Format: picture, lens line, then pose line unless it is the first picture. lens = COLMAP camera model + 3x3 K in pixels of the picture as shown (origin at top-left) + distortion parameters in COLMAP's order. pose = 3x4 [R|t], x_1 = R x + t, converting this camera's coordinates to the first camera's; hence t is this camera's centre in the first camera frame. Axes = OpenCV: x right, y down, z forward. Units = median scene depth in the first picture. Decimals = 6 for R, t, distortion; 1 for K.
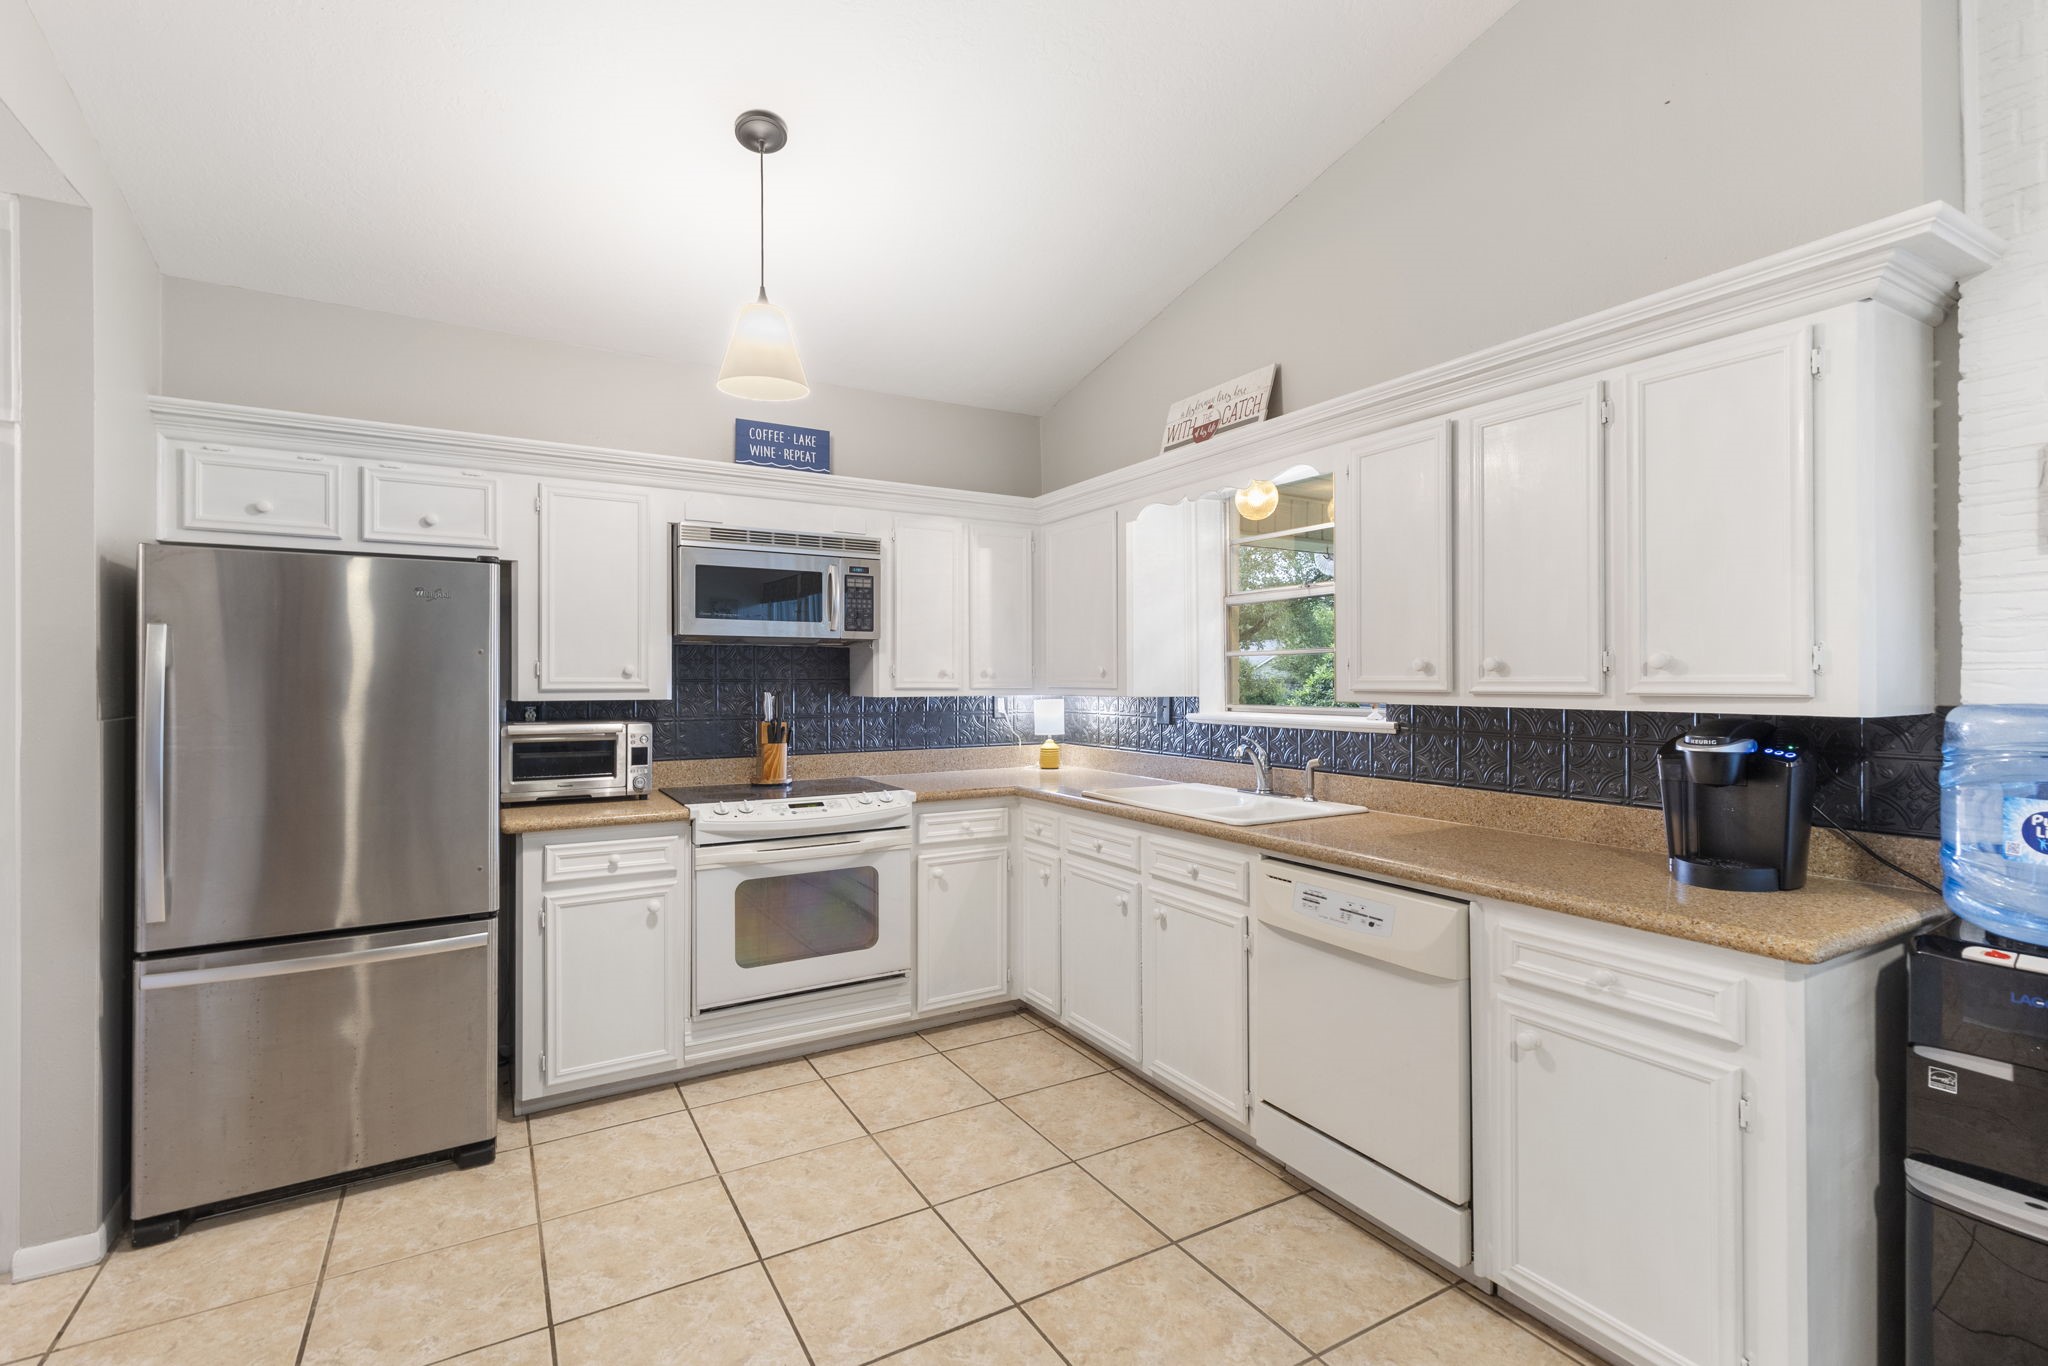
lens RADIAL K [[927.0, 0, 1022.5], [0, 927.0, 676.4], [0, 0, 1]] dist [0.003113, 0.000133]
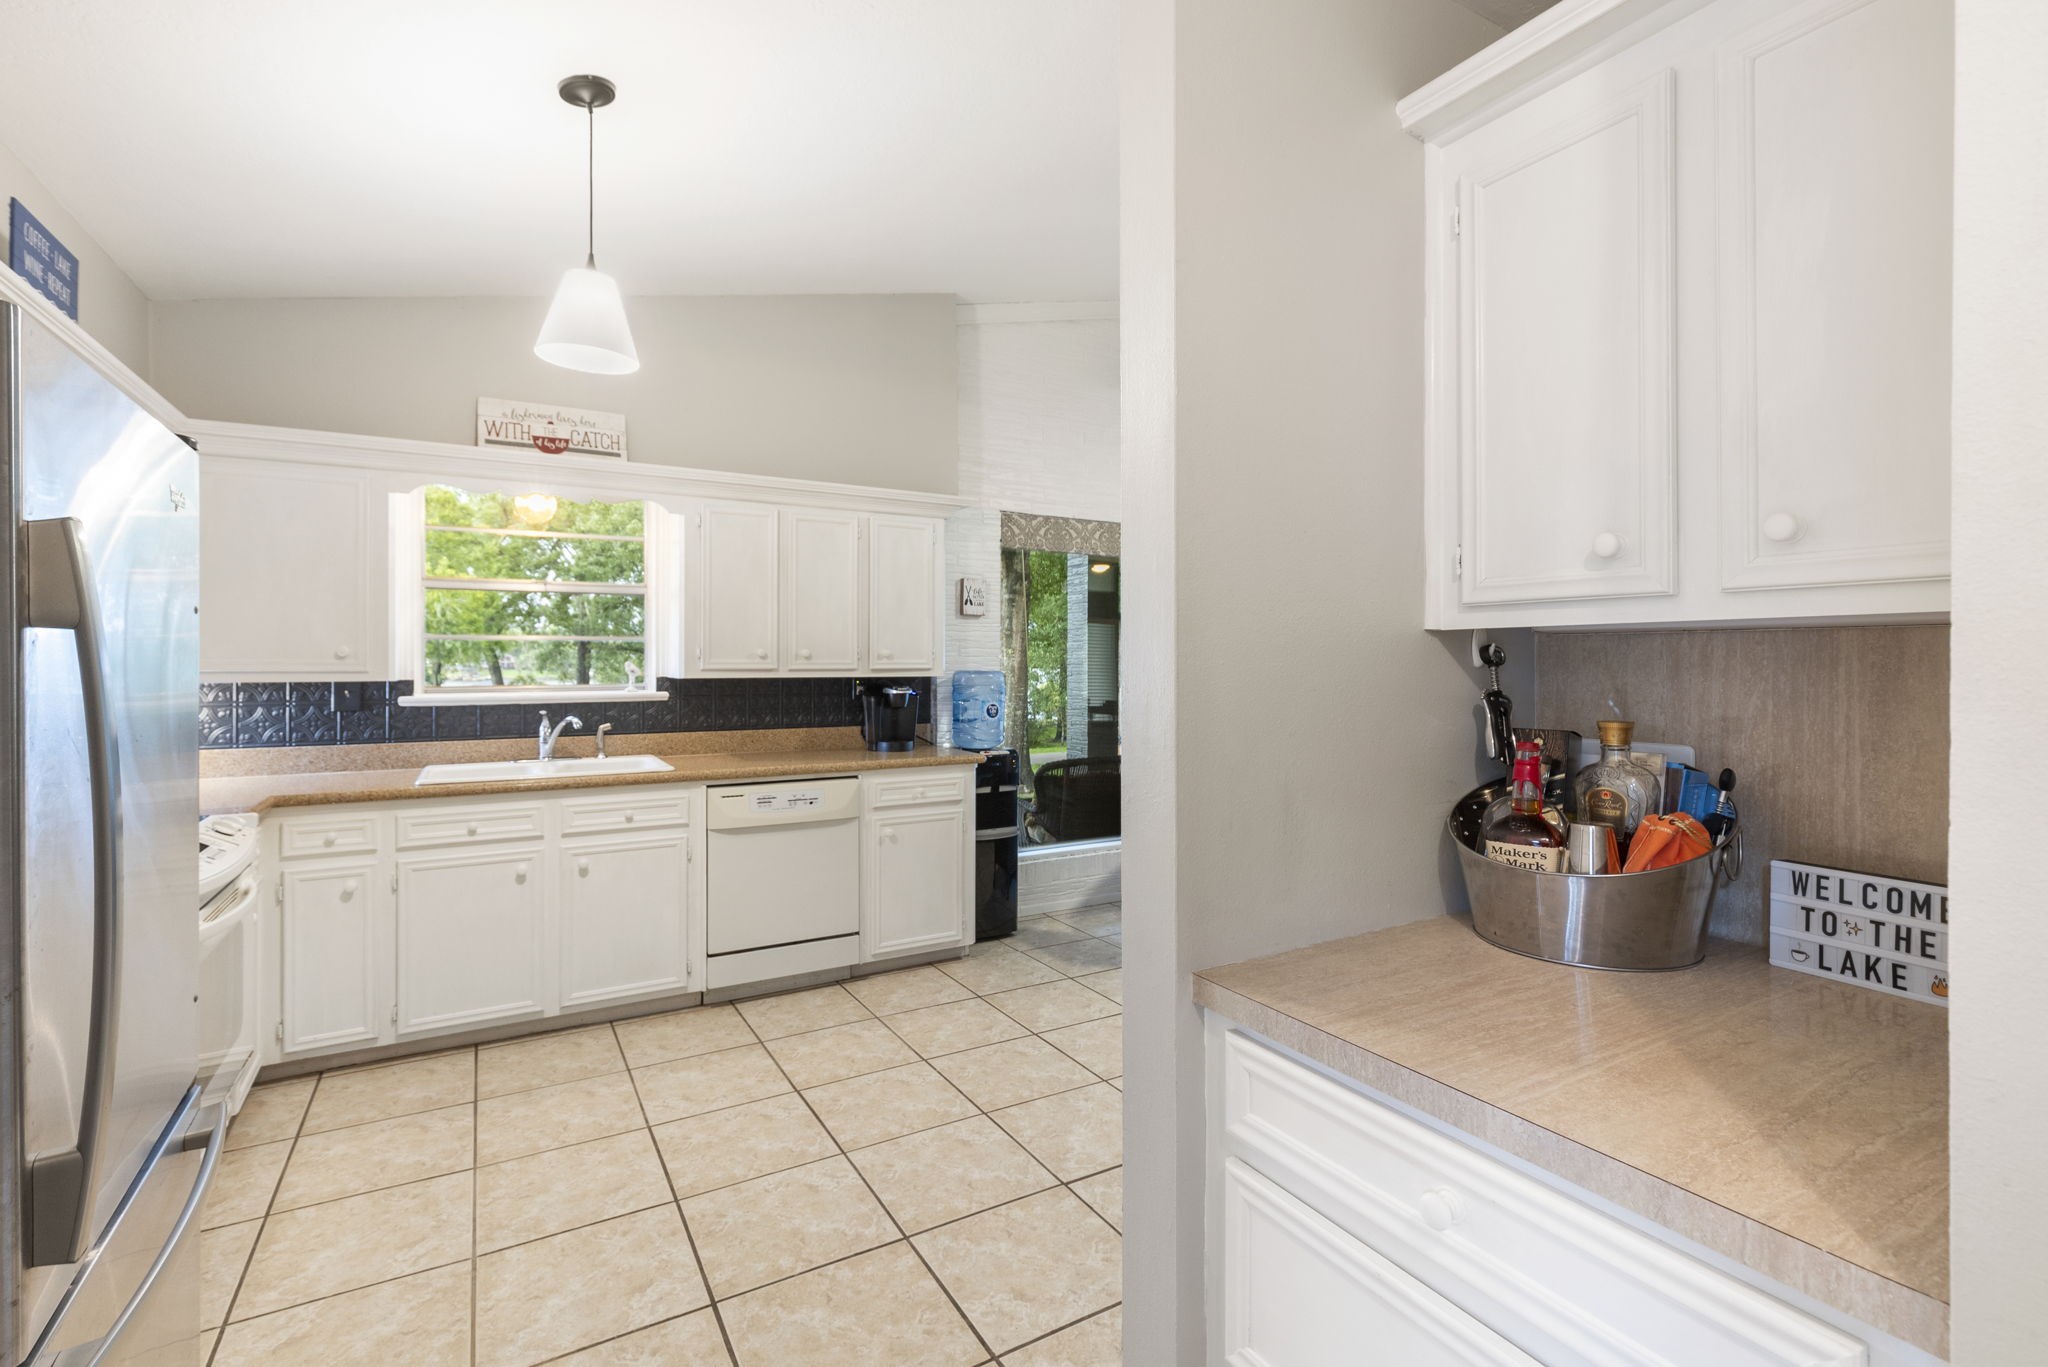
lens RADIAL K [[942.3, 0, 1020.5], [0, 942.3, 664.2], [0, 0, 1]] dist [0.010613, -0.000259]
pose [[0.003708, -0.001417, 0.999992, -1.062842], [-0.002663, 0.999995, 0.001427, 0.003363], [-0.999990, -0.002669, 0.003705, 0.462248]]
